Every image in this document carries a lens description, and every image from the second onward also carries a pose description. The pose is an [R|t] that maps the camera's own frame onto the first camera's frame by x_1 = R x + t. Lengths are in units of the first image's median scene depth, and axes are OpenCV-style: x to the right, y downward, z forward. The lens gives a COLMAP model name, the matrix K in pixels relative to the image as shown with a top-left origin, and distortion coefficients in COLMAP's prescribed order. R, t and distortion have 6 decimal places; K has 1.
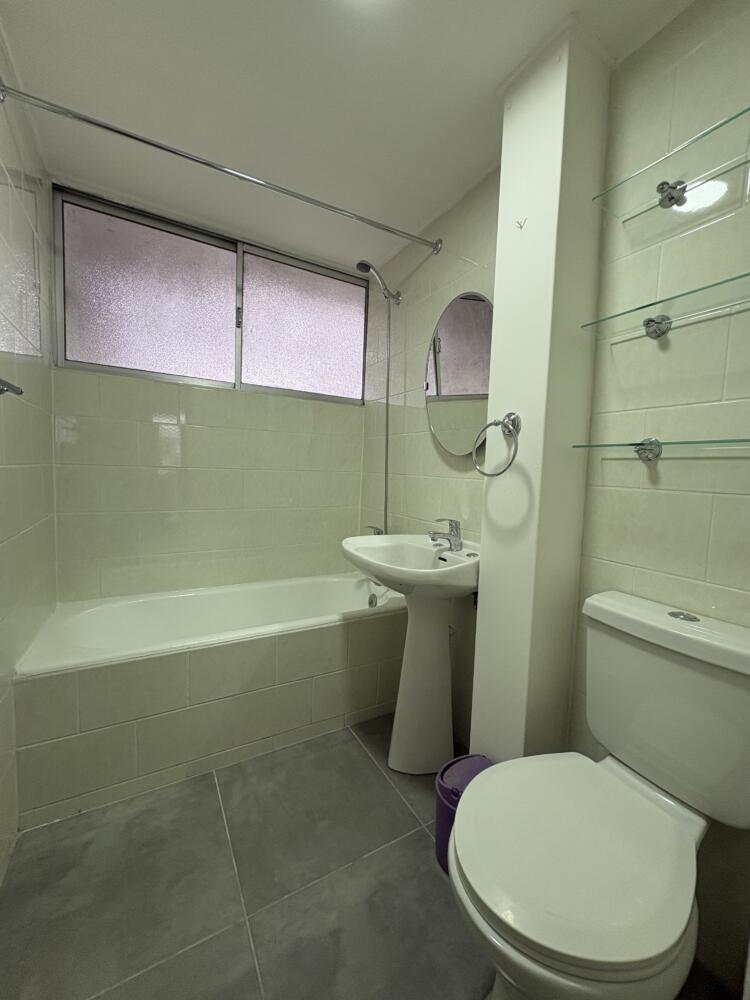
lens RADIAL K [[398.5, 0, 375.0], [0, 398.5, 500.0], [0, 0, 1]] dist [0.000003, 0.000124]
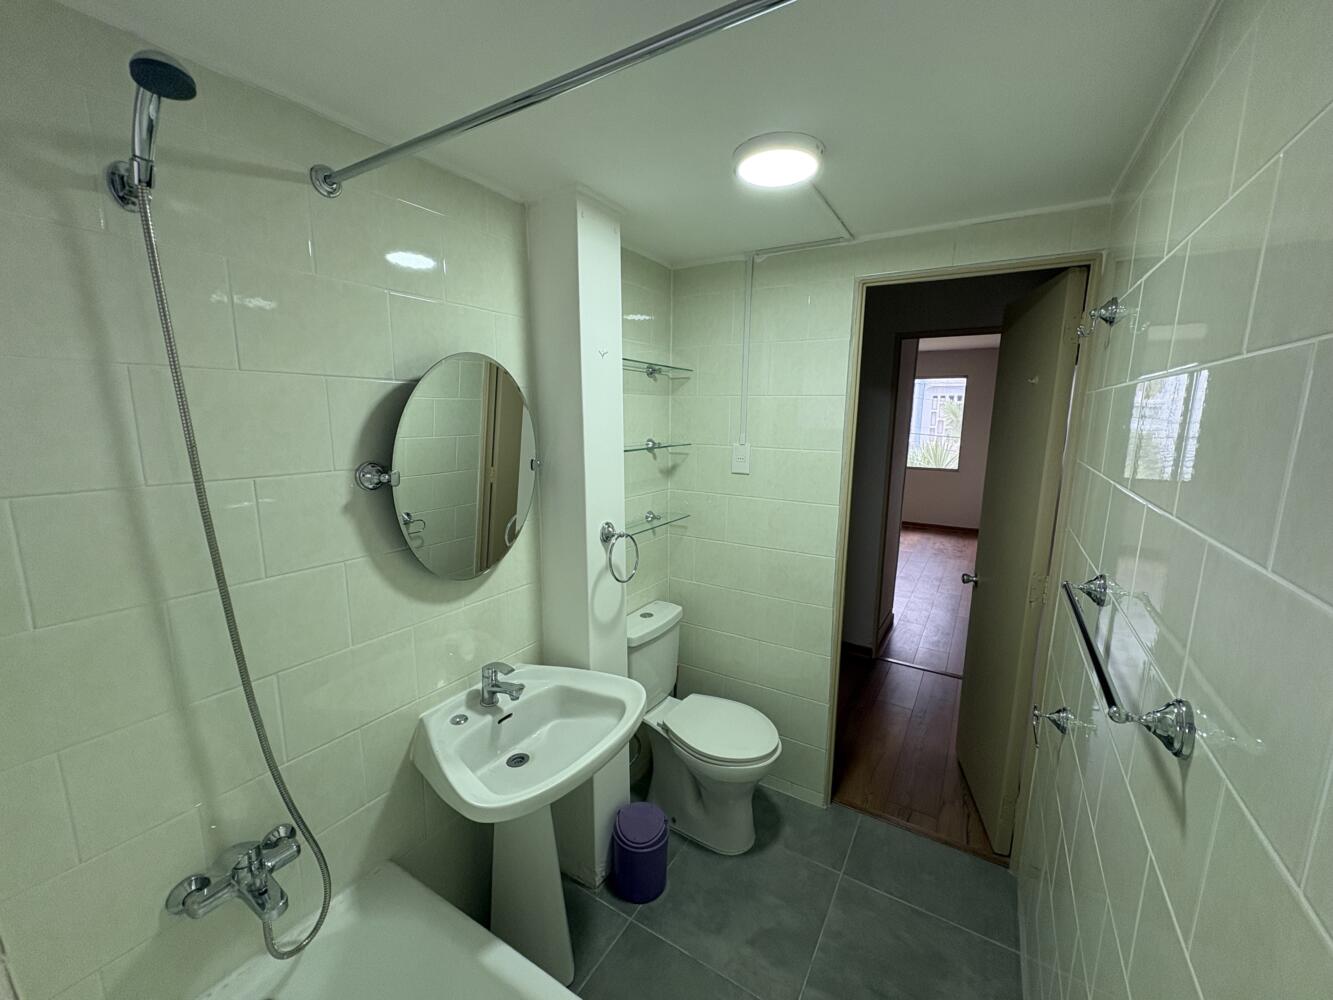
lens RADIAL K [[531.2, 0, 666.5], [0, 531.2, 500.0], [0, 0, 1]] dist [0.000003, 0.000124]
pose [[-0.483324, -0.183785, 0.855933, -0.894328], [0.042314, 0.971669, 0.232529, -0.553392], [-0.874419, 0.148604, -0.461854, 1.380542]]
